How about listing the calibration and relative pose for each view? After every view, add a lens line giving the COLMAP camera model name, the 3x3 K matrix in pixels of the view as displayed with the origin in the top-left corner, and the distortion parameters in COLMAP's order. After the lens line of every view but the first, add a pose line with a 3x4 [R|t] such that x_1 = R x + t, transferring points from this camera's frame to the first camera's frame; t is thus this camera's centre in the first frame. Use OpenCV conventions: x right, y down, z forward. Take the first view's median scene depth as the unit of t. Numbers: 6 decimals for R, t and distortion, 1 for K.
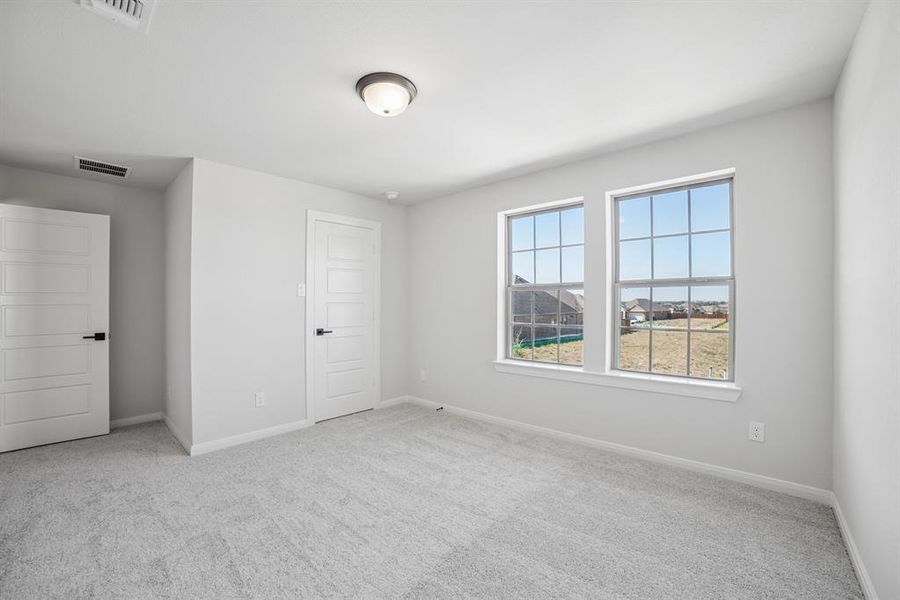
lens RADIAL K [[366.2, 0, 428.0], [0, 366.2, 297.0], [0, 0, 1]] dist [-0.028336, 0.000671]
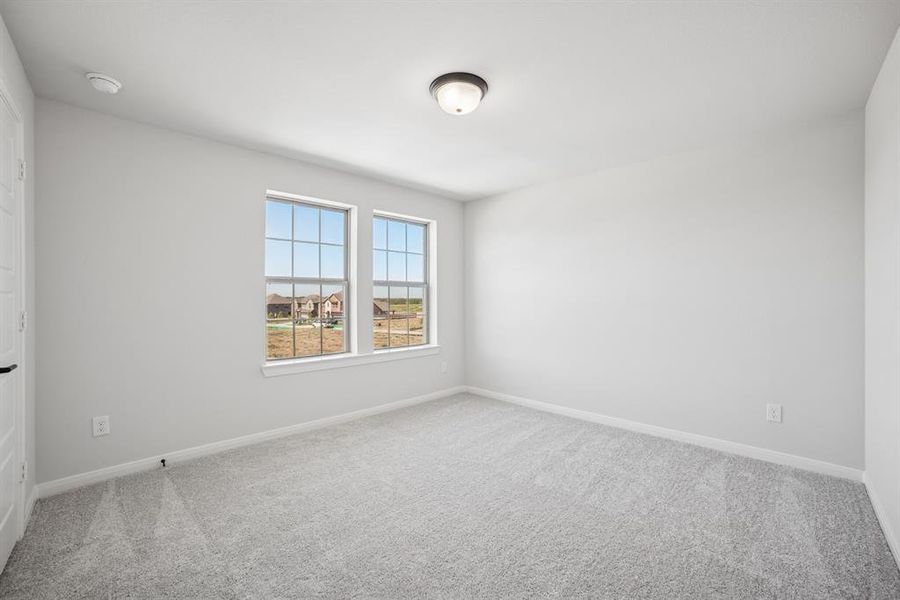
lens RADIAL K [[366.2, 0, 428.0], [0, 366.2, 297.0], [0, 0, 1]] dist [-0.028336, 0.000671]
pose [[0.110294, 0.007275, 0.993872, -0.677206], [-0.023046, 0.999723, -0.004760, 0.014873], [-0.993632, -0.022380, 0.110431, 0.602903]]
